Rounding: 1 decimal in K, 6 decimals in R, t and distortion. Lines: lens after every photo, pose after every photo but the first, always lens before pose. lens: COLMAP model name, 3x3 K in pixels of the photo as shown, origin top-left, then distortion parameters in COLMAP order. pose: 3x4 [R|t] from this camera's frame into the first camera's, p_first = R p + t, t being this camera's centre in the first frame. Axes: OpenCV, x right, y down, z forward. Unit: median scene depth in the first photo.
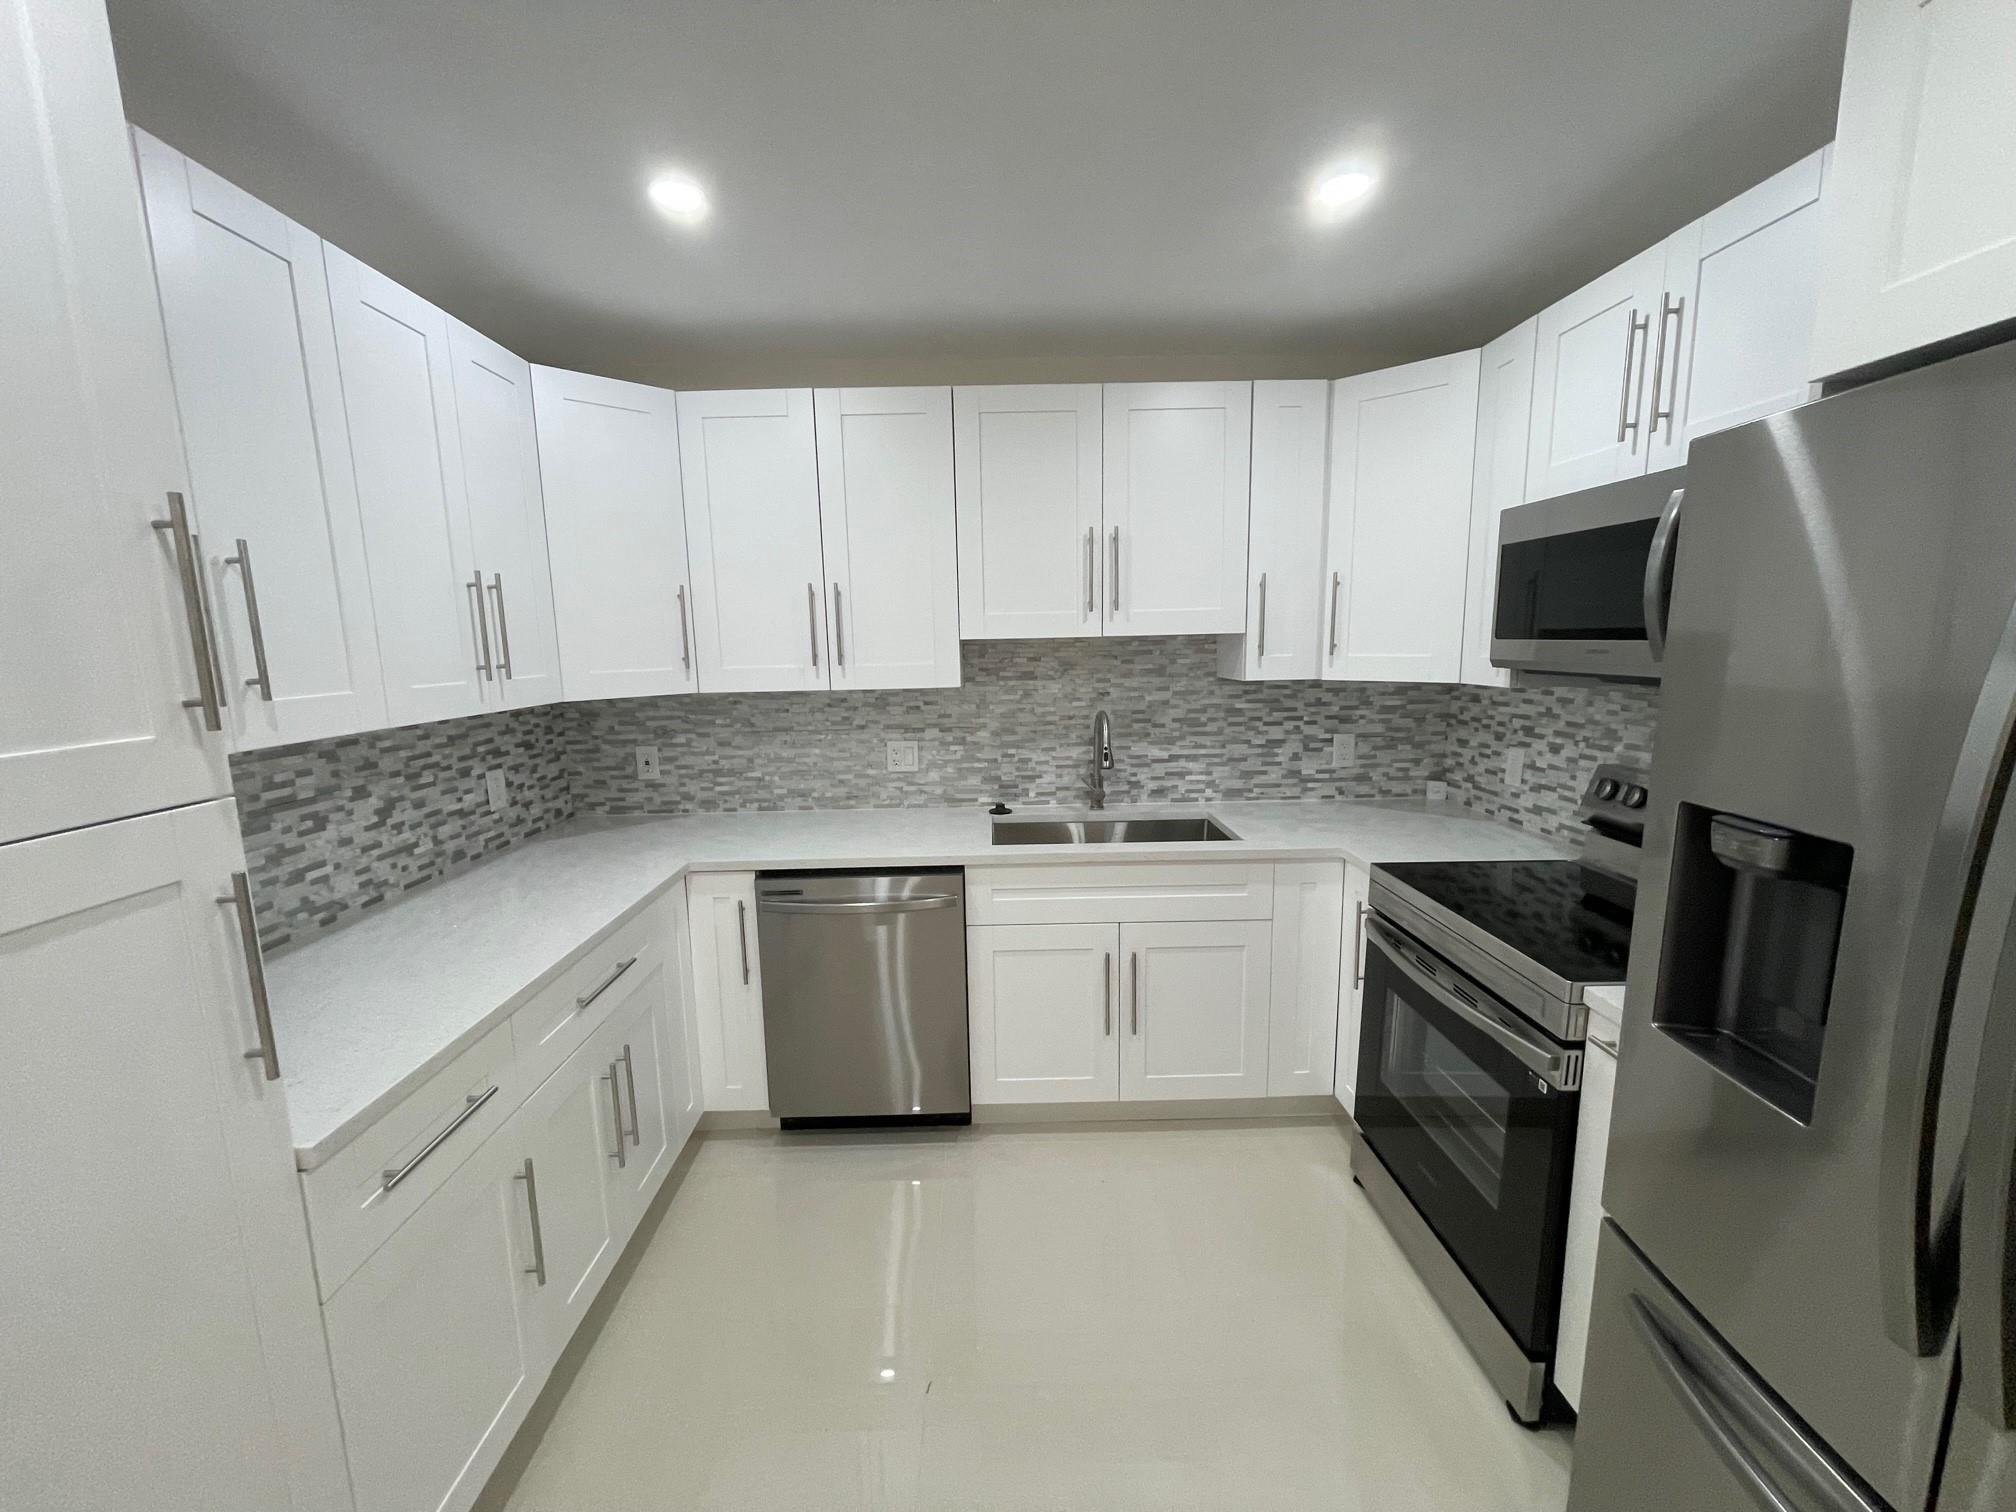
lens RADIAL K [[810.8, 0, 998.9], [0, 810.8, 759.6], [0, 0, 1]] dist [-0.002476, -0.000034]
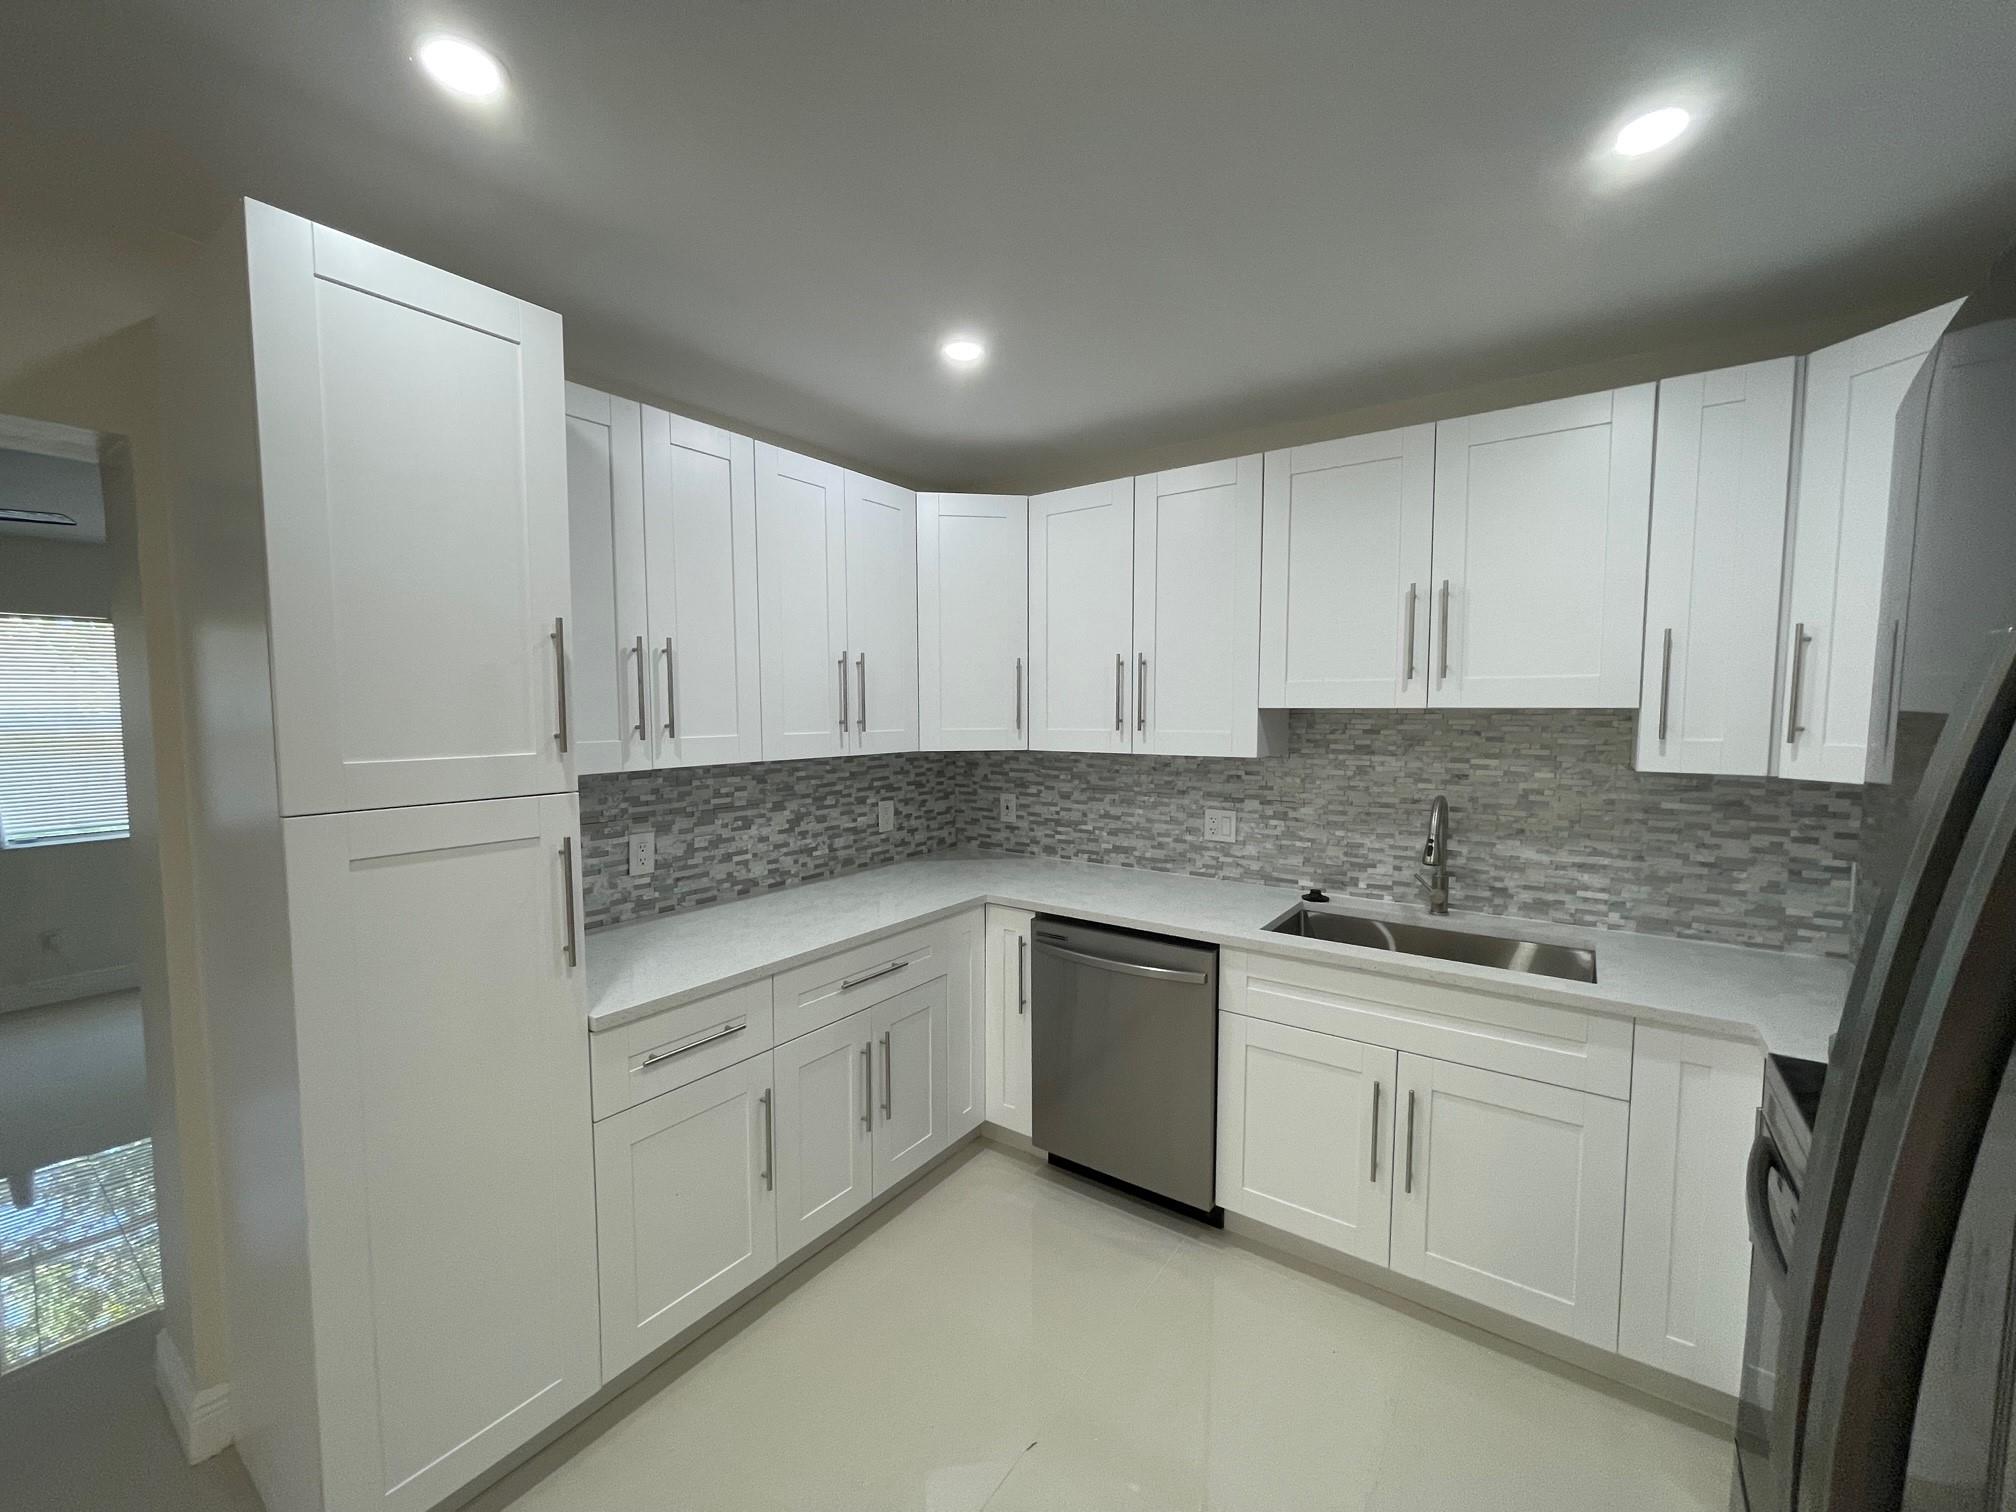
lens RADIAL K [[810.8, 0, 989.3], [0, 810.8, 758.4], [0, 0, 1]] dist [-0.002476, -0.000034]
pose [[0.800364, 0.057659, -0.596735, 0.268479], [-0.104091, 0.993612, -0.043604, -0.014726], [0.590409, 0.097013, 0.801253, 0.051869]]
